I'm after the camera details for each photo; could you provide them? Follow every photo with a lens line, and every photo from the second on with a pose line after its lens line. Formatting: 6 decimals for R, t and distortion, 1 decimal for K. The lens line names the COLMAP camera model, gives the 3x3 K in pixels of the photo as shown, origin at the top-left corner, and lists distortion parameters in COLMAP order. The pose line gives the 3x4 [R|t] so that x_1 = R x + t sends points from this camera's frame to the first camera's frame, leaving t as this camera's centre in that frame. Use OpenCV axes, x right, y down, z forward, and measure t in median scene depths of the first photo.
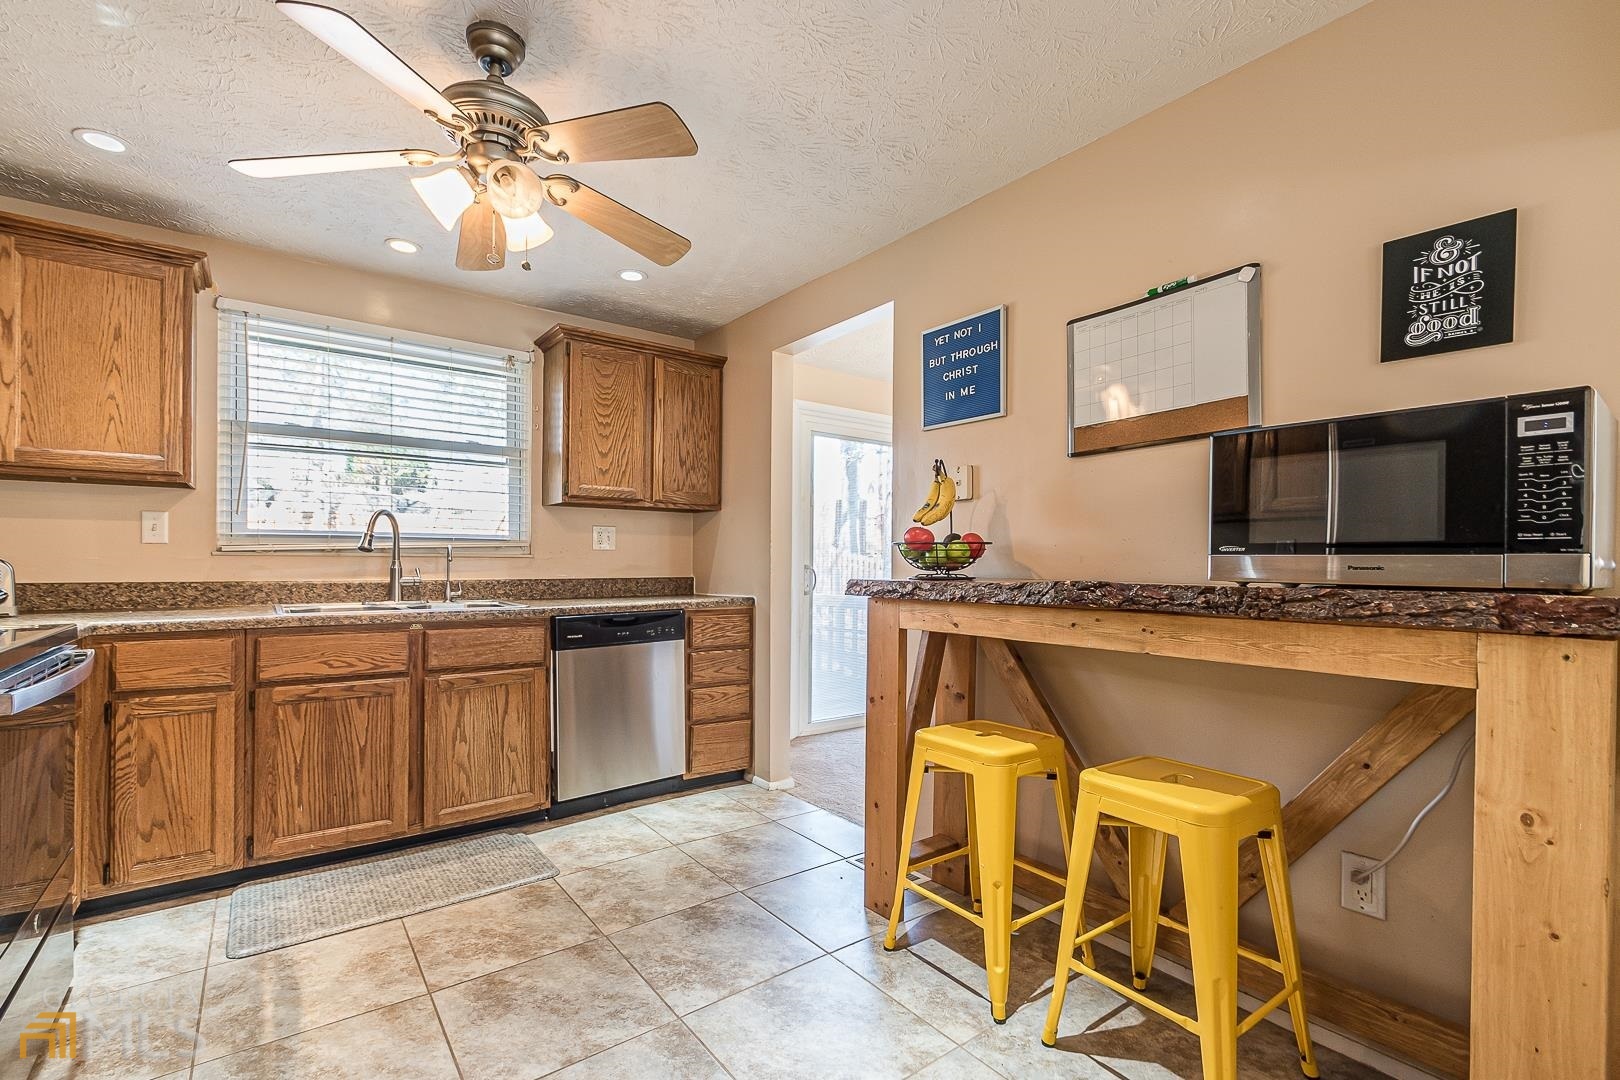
lens RADIAL K [[712.4, 0, 799.0], [0, 712.4, 554.9], [0, 0, 1]] dist [-0.002547, 0.000849]
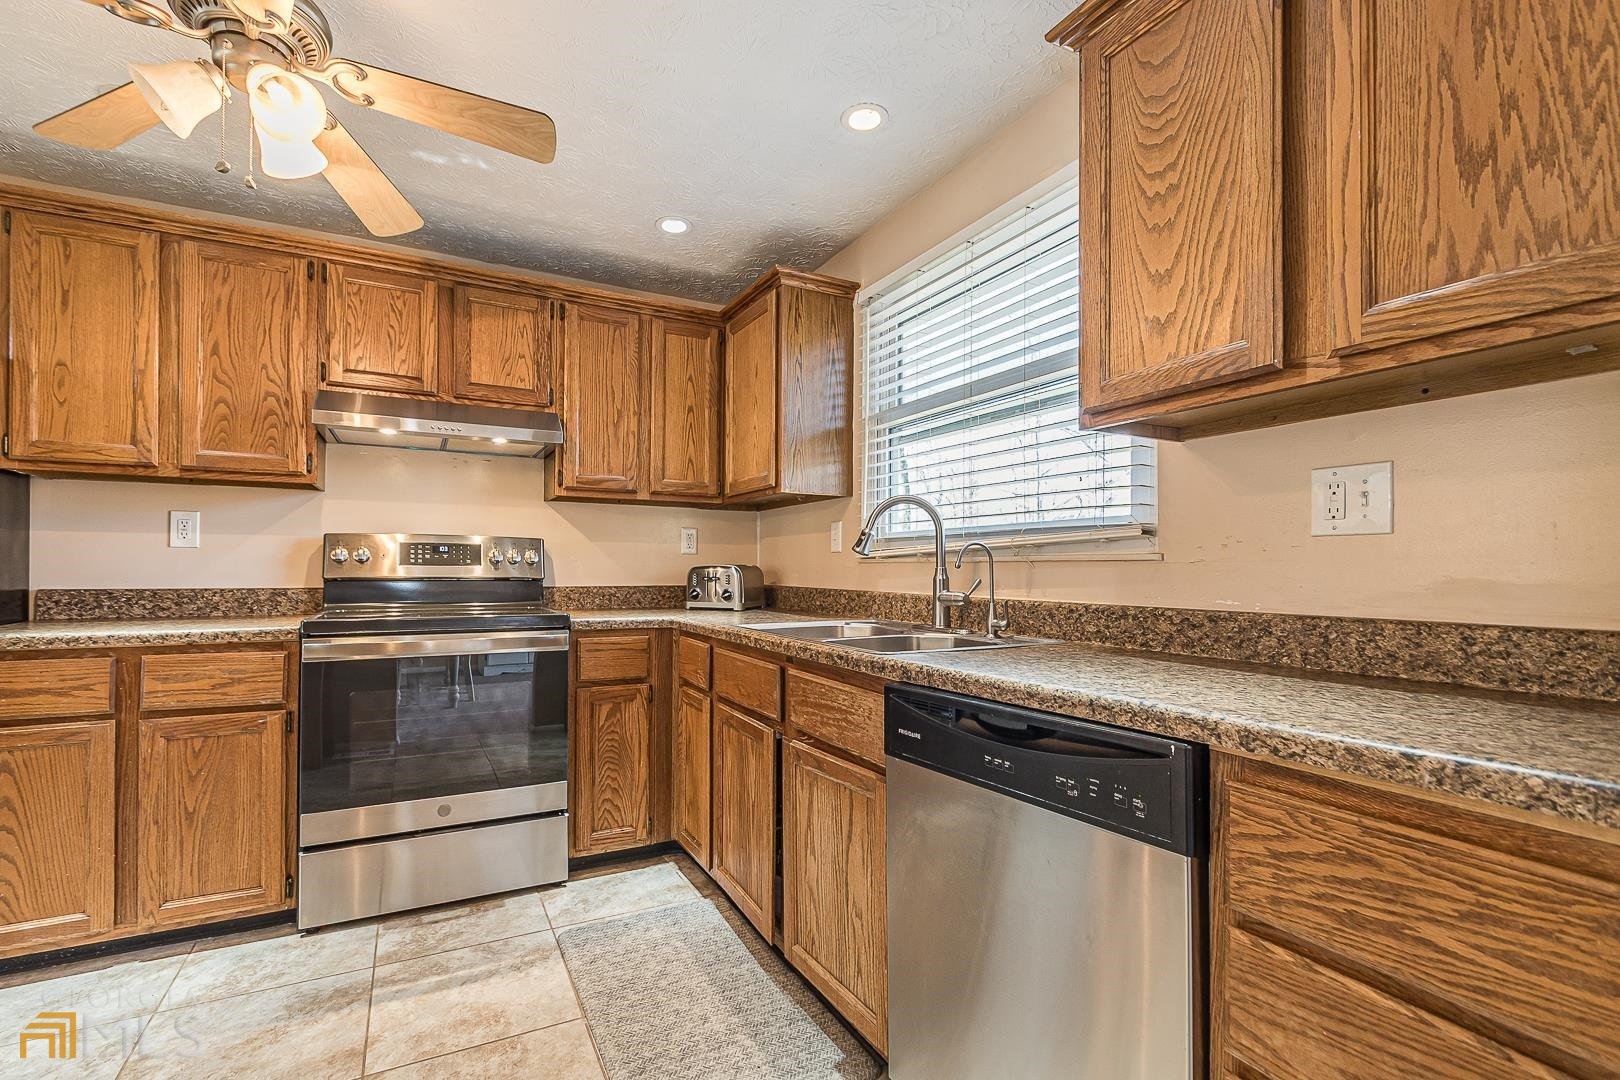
lens RADIAL K [[712.4, 0, 771.5], [0, 712.4, 564.1], [0, 0, 1]] dist [-0.002547, 0.000849]
pose [[-0.172385, -0.012814, -0.984946, 0.114619], [0.002353, 0.999907, -0.013420, 0.011402], [0.985027, -0.004631, -0.172339, 0.804839]]
